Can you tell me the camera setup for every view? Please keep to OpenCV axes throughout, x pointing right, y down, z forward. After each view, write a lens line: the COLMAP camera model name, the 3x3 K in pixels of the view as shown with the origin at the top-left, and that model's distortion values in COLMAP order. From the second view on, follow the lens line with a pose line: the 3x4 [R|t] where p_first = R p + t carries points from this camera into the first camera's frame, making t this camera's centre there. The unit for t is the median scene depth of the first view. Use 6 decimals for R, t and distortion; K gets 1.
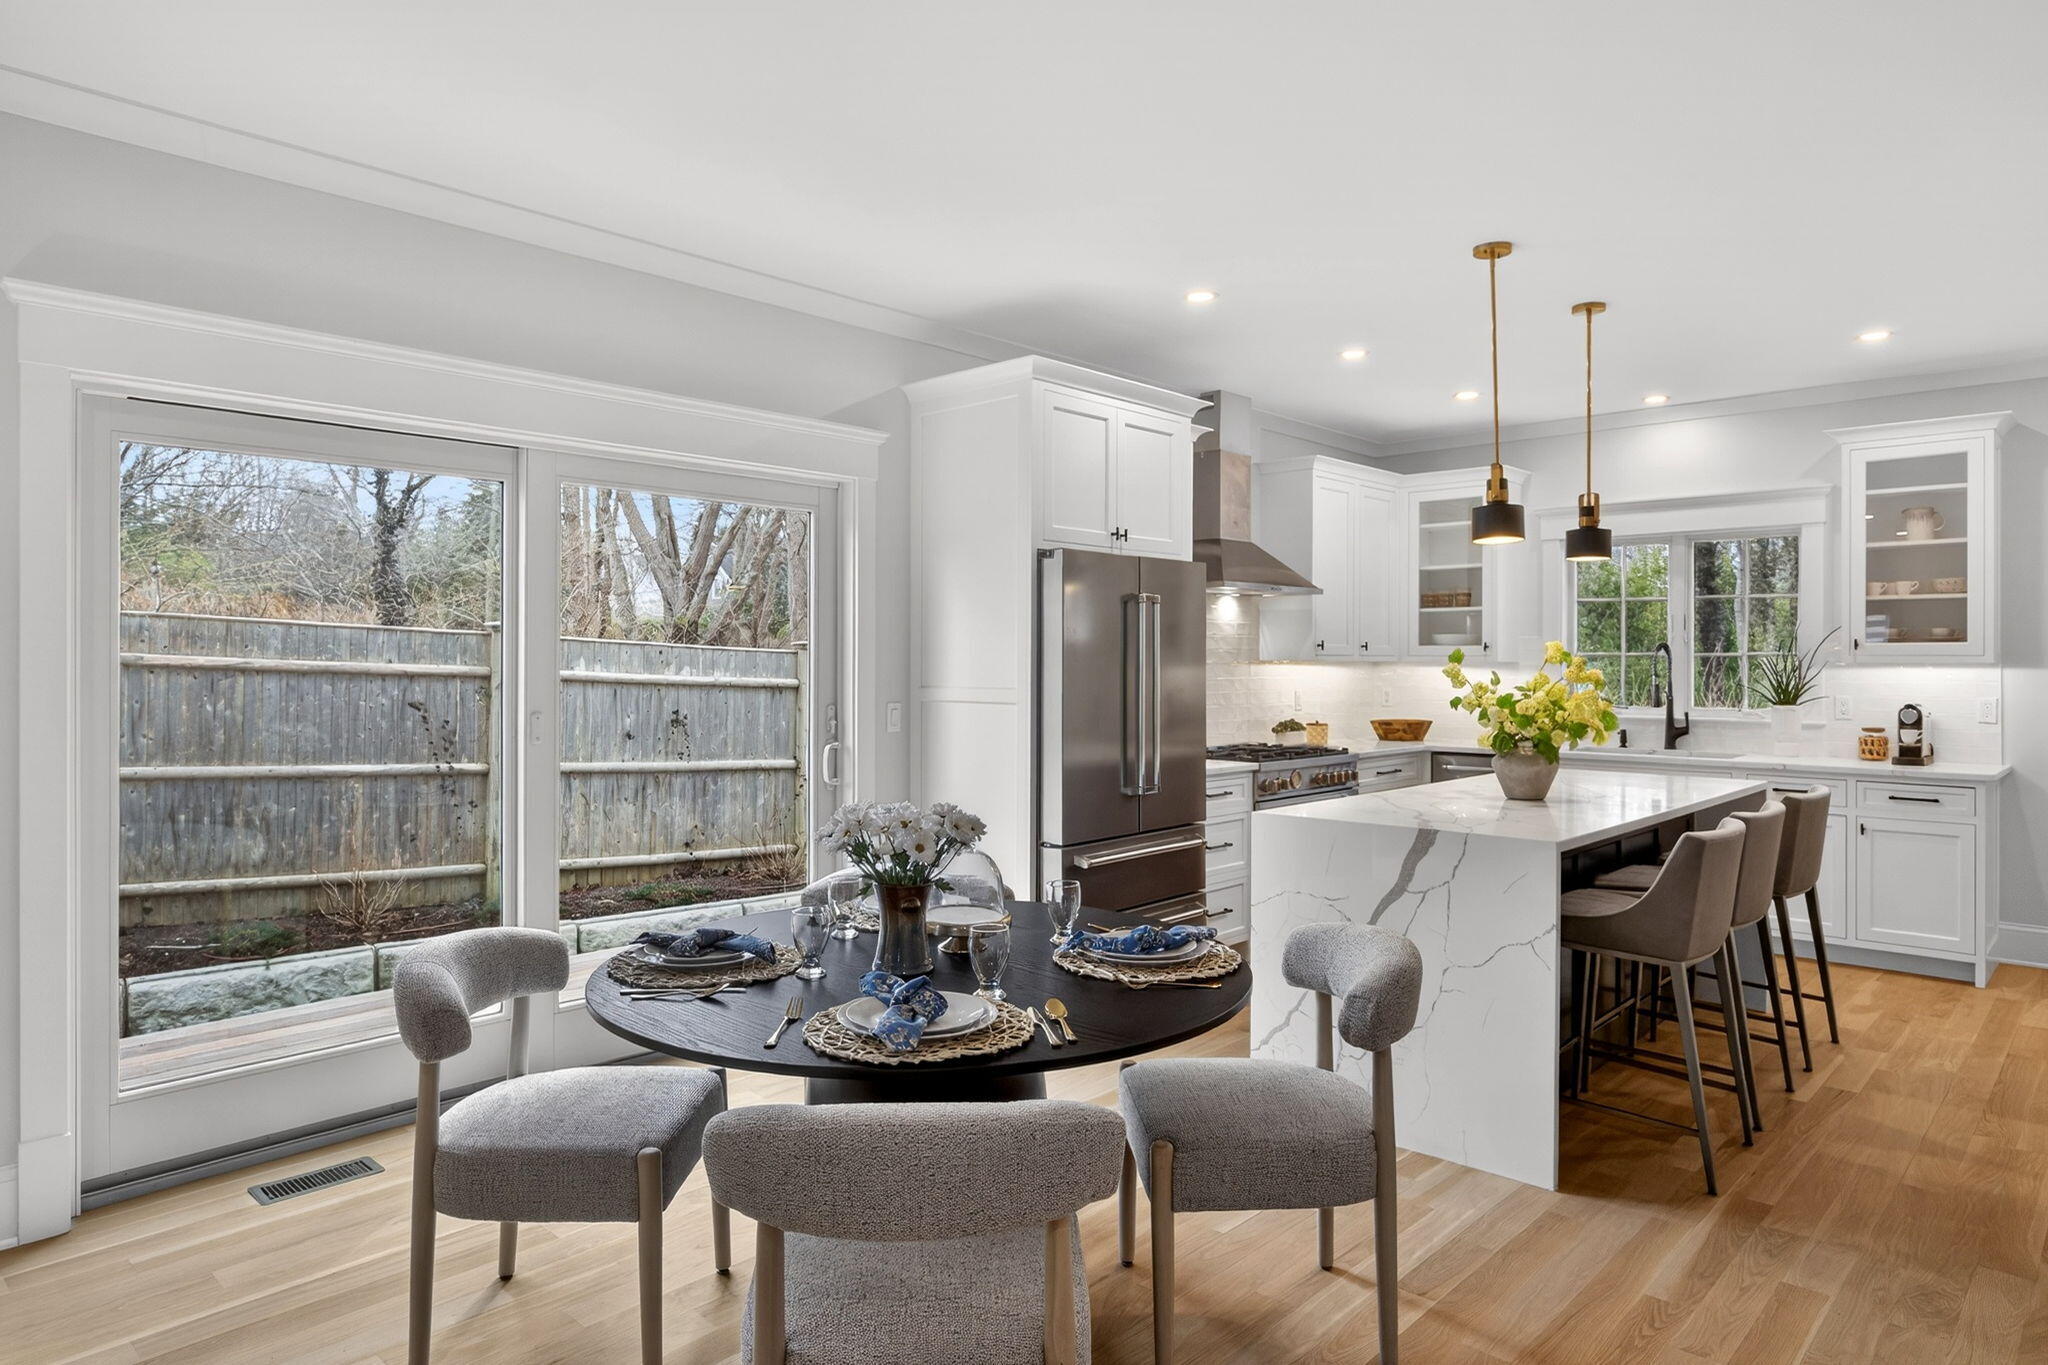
lens RADIAL K [[1219.1, 0, 1018.4], [0, 1219.1, 666.8], [0, 0, 1]] dist [-0.004574, -0.001779]
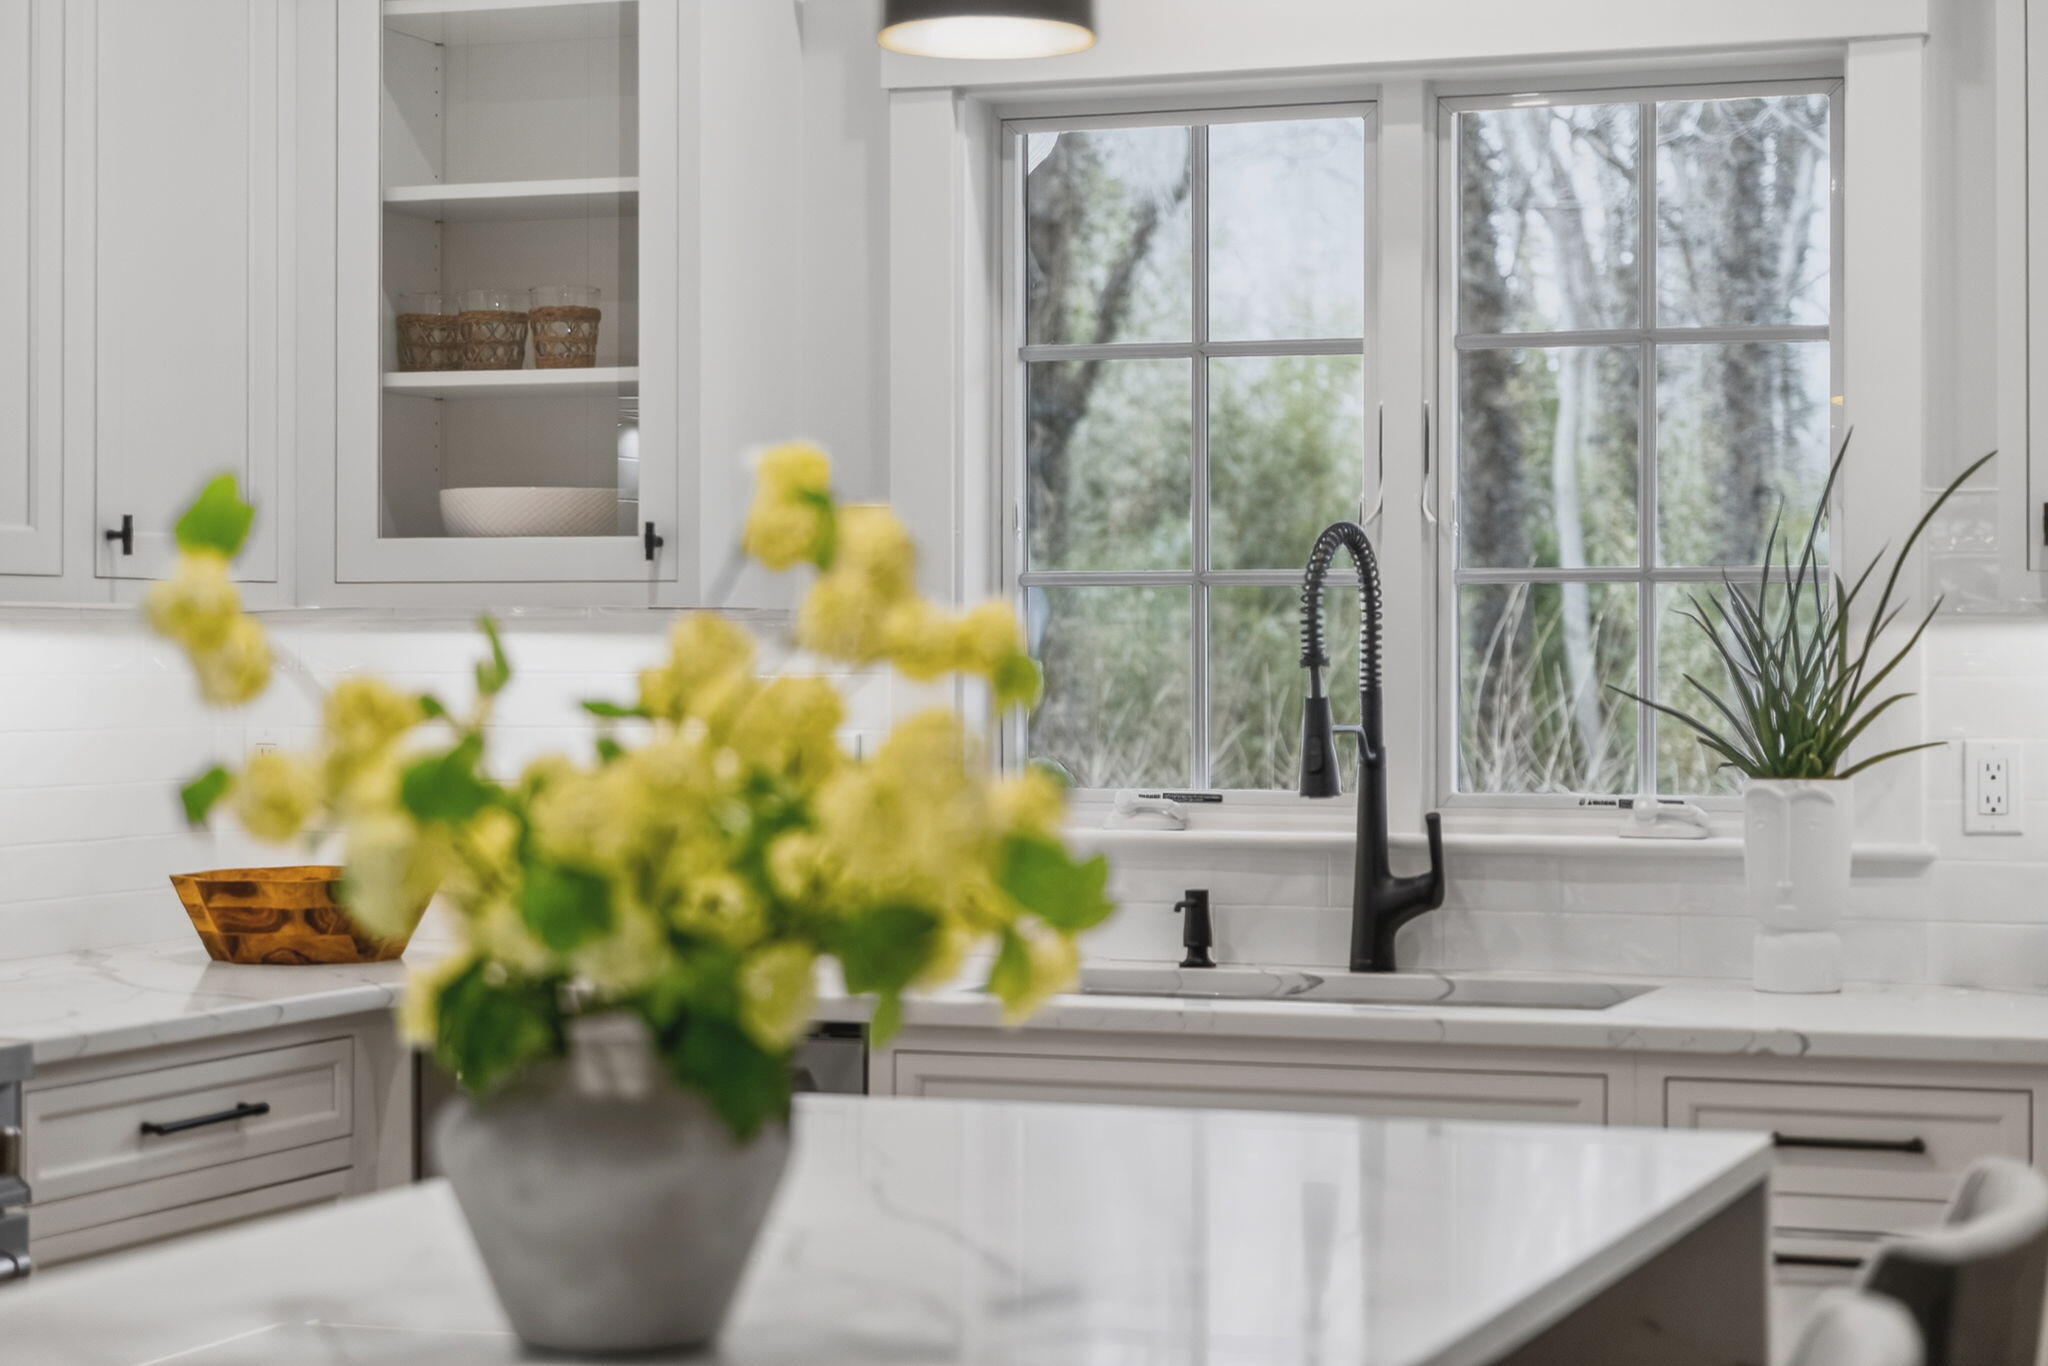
lens RADIAL K [[4111.5, 0, 1020.0], [0, 4111.5, 679.3], [0, 0, 1]] dist [0.036471, 0.000000]
pose [[0.919781, -0.005021, 0.392401, 0.180152], [0.004129, 0.999987, 0.003116, 0.009072], [-0.392411, -0.001245, 0.919789, 0.330153]]
